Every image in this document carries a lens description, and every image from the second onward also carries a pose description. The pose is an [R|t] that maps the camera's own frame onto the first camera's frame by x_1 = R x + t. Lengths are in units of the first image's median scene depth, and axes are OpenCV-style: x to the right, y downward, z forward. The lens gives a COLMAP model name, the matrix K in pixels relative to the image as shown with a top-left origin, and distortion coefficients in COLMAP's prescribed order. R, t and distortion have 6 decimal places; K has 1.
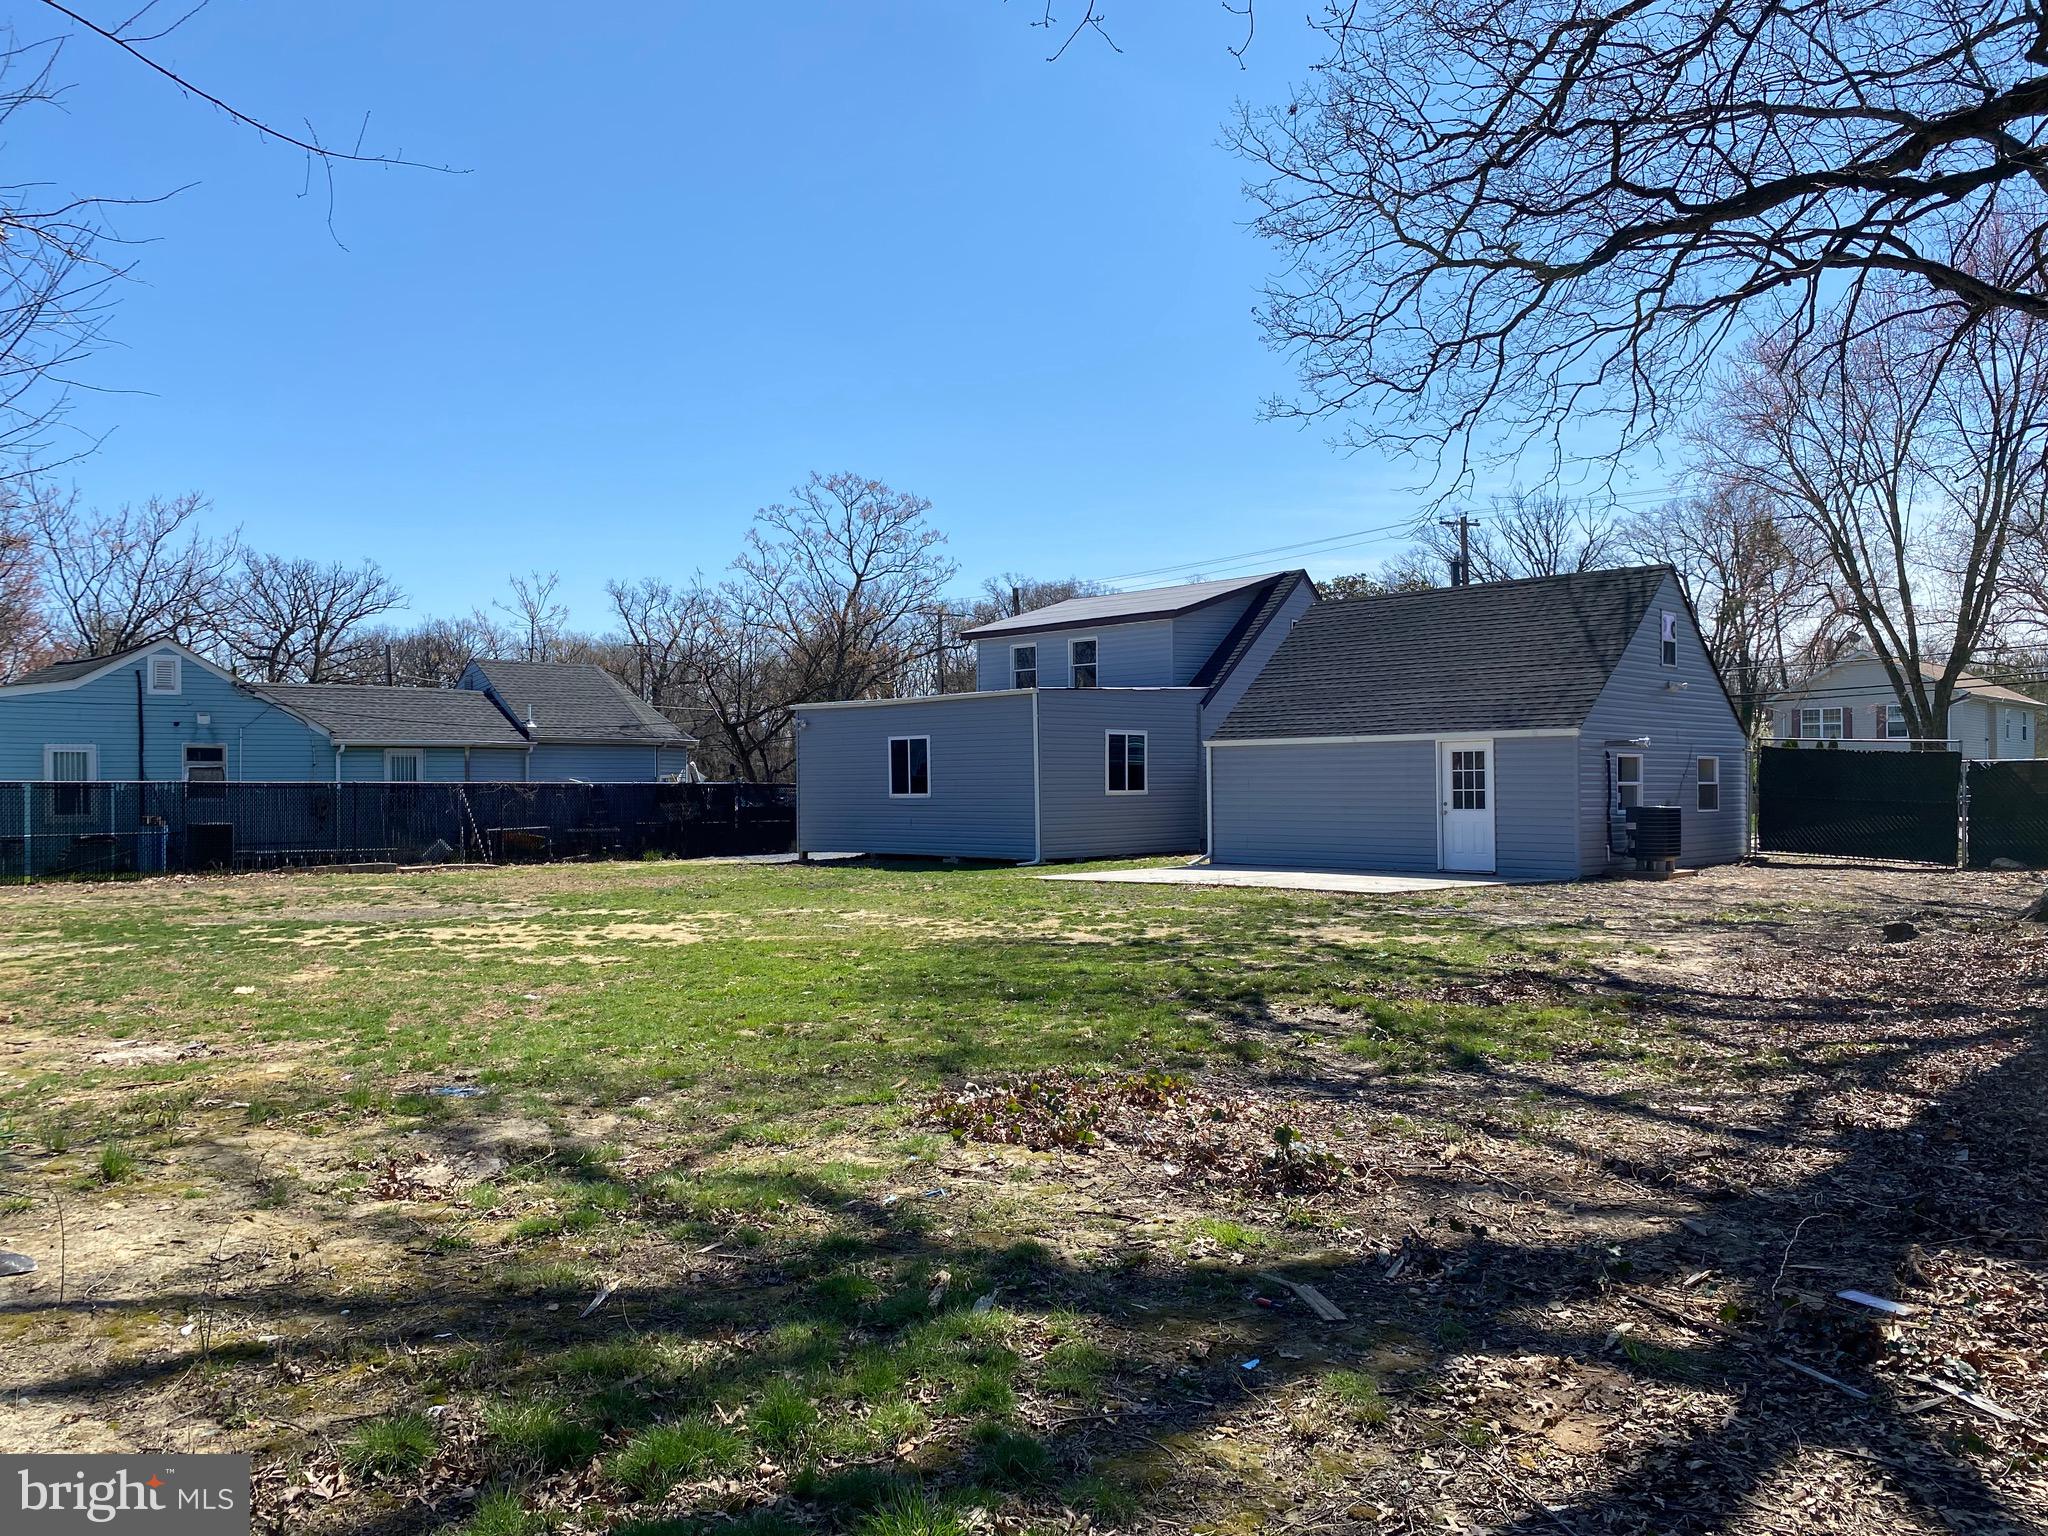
lens RADIAL K [[1669.0, 0, 1044.3], [0, 1669.0, 770.6], [0, 0, 1]] dist [0.058526, -0.042643]
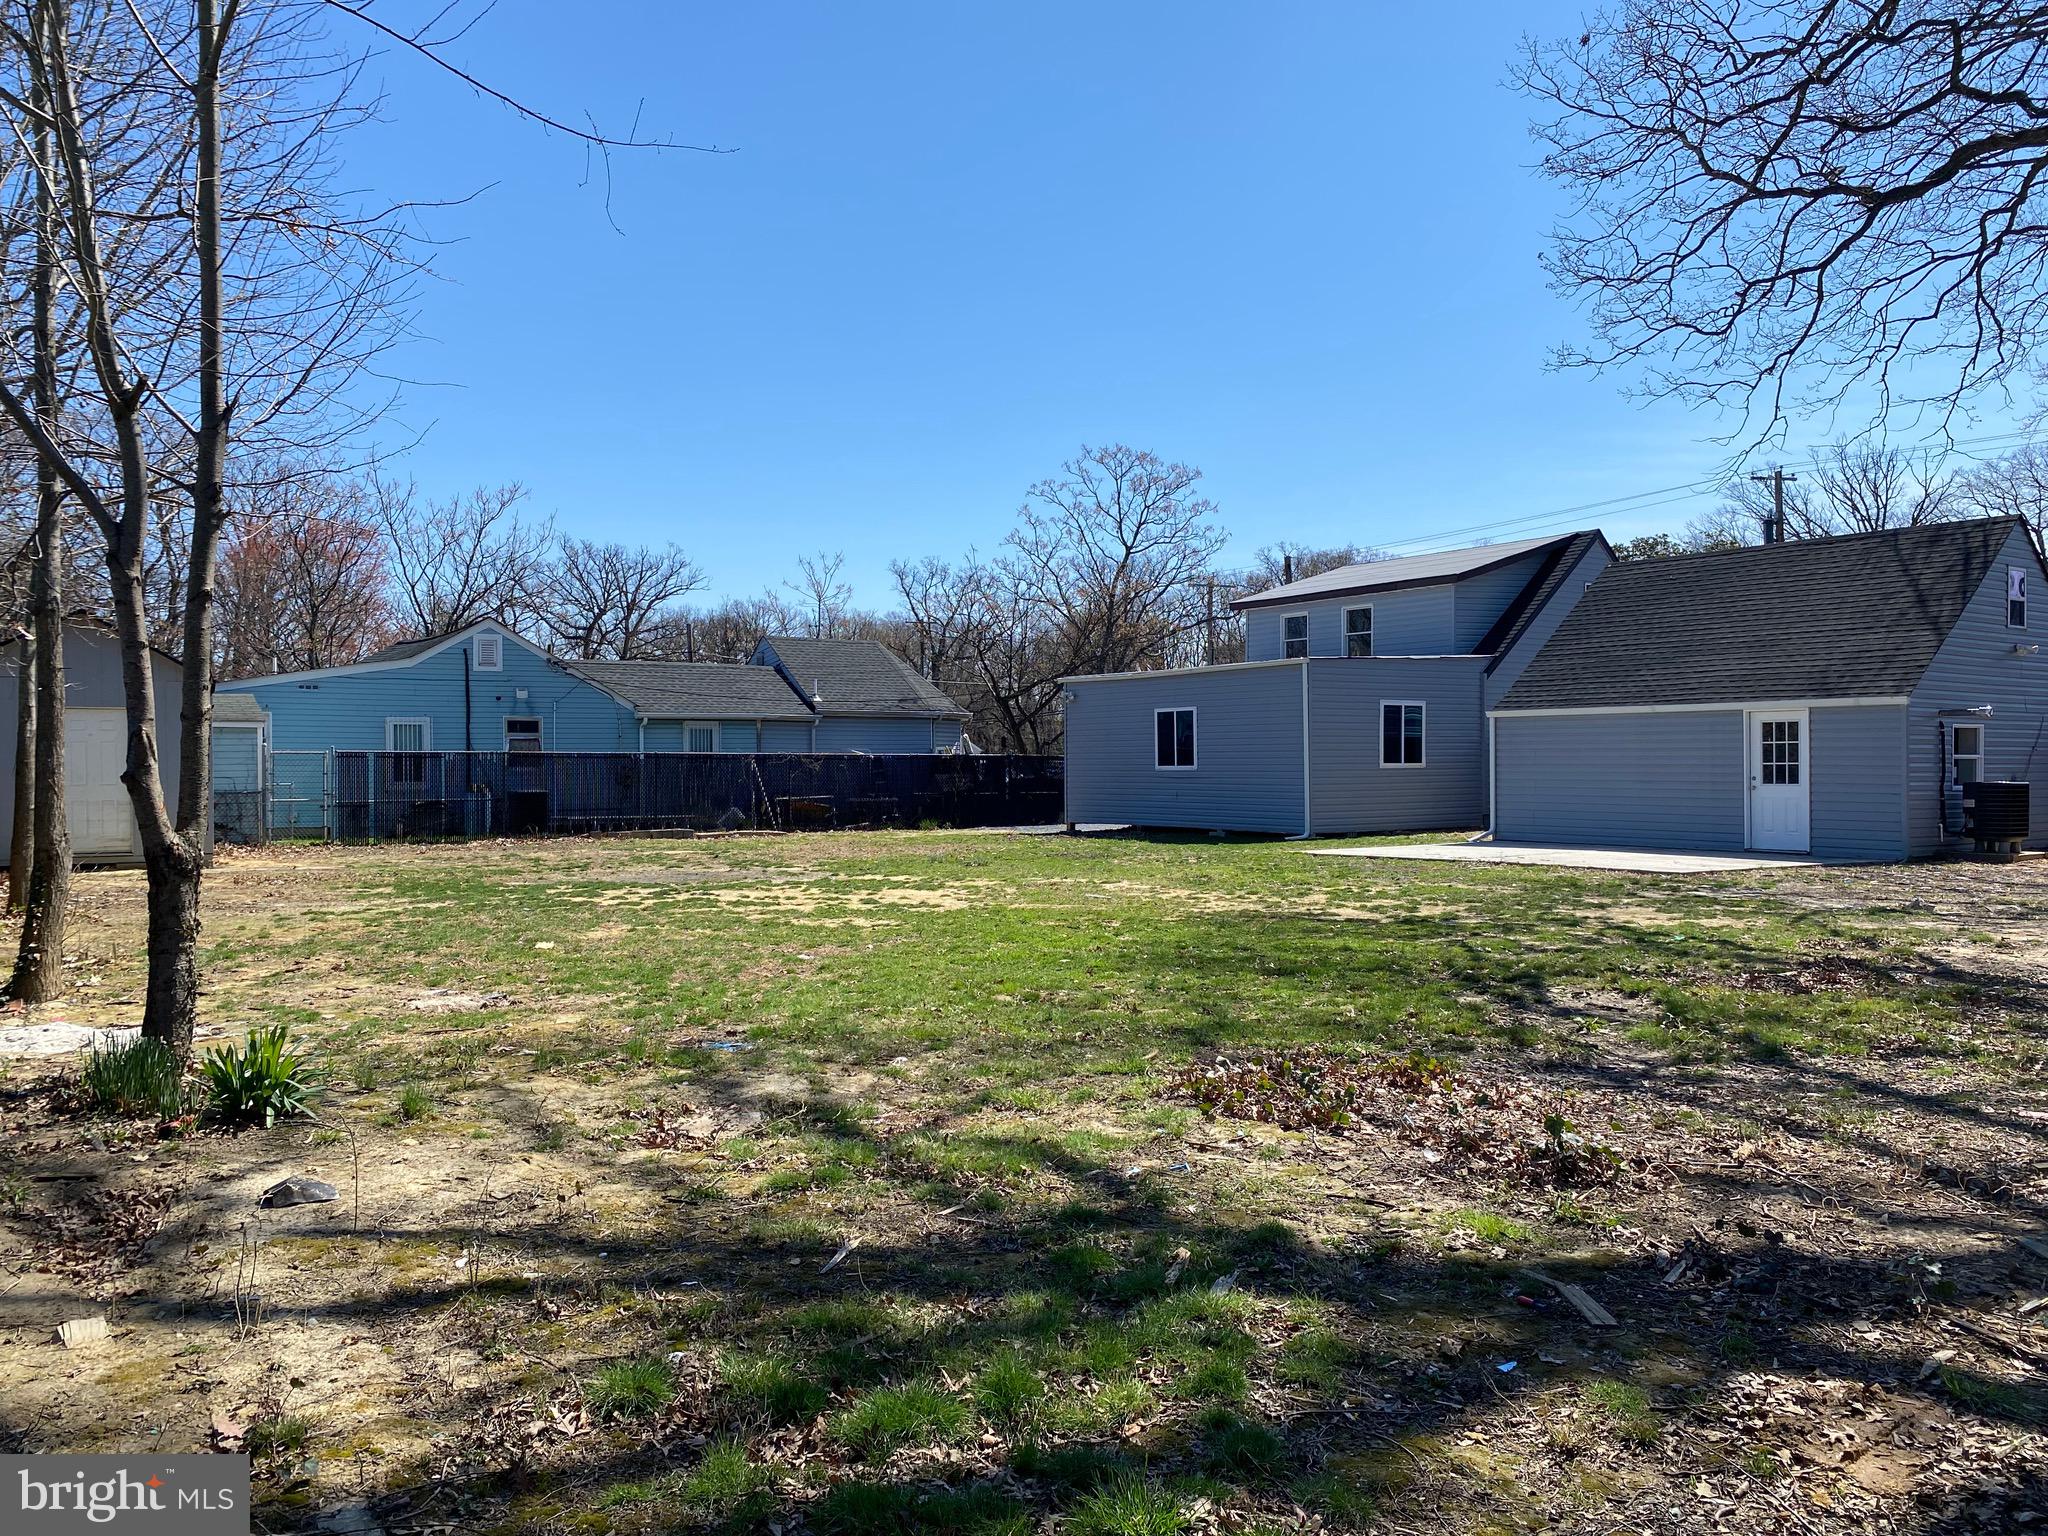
lens RADIAL K [[1670.1, 0, 1024.0], [0, 1670.1, 768.0], [0, 0, 1]] dist [0.040138, -0.012174]
pose [[0.984638, 0.003904, -0.174566, 0.006836], [-0.001443, 0.999898, 0.014220, 0.002625], [0.174603, -0.013750, 0.984543, 0.012768]]
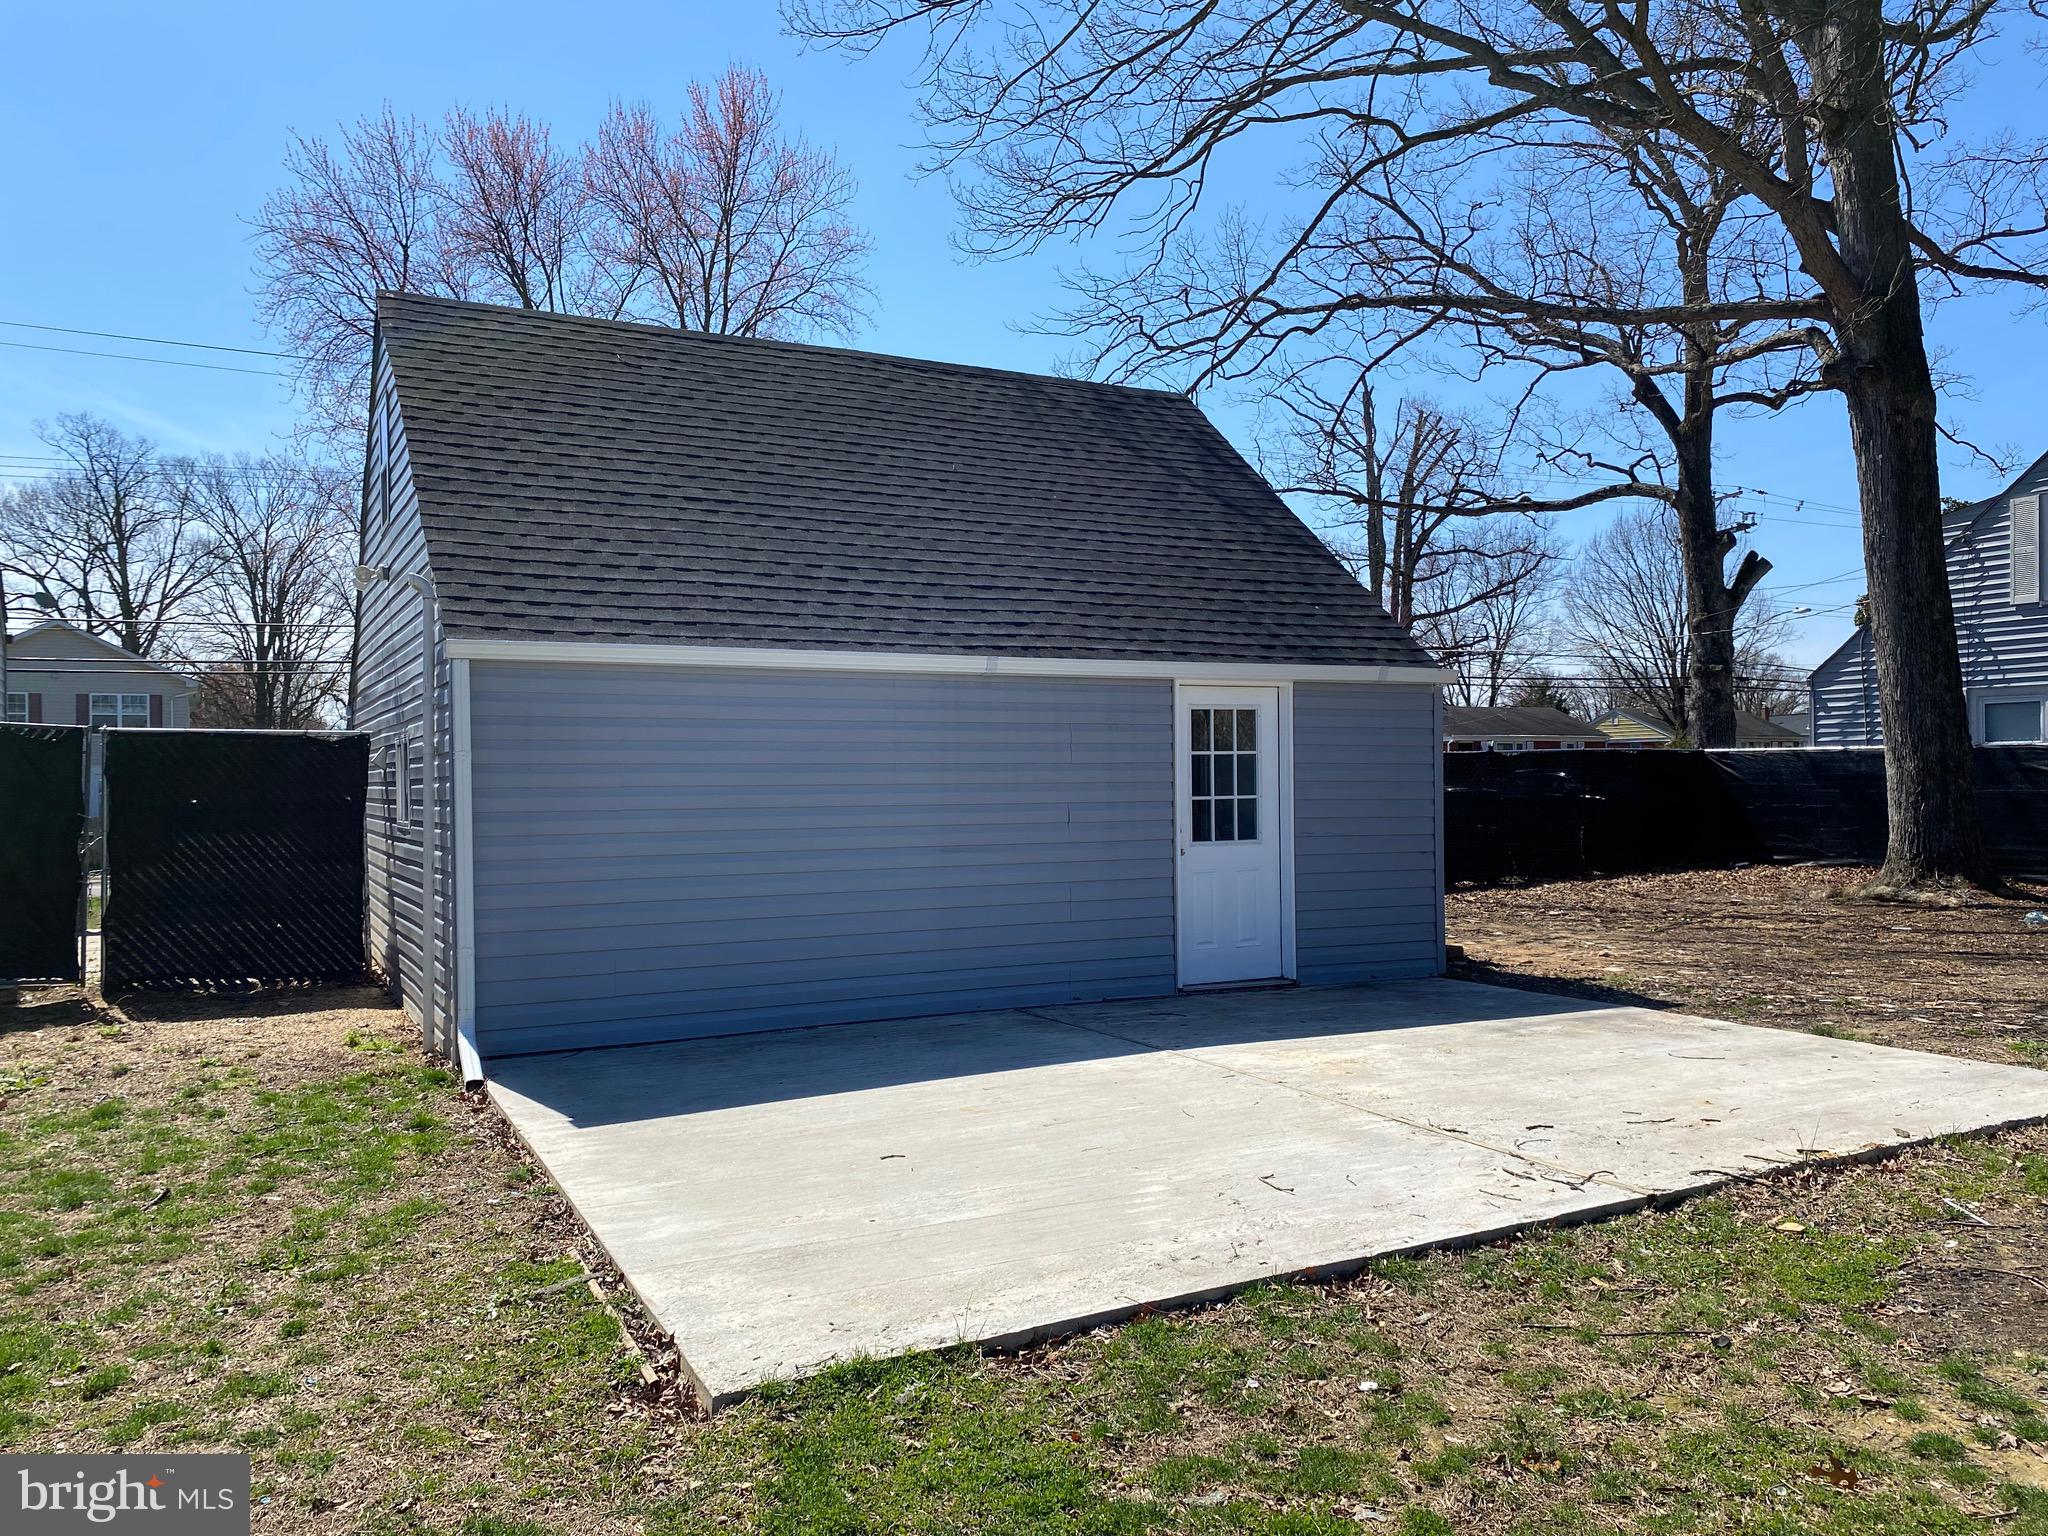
lens RADIAL K [[1554.3, 0, 1046.8], [0, 1554.3, 784.0], [0, 0, 1]] dist [0.079881, -0.123694]
pose [[0.294305, -0.000114, 0.955712, -0.256797], [-0.000250, 1.000000, 0.000196, 0.013921], [-0.955712, -0.000297, 0.294305, 1.608926]]
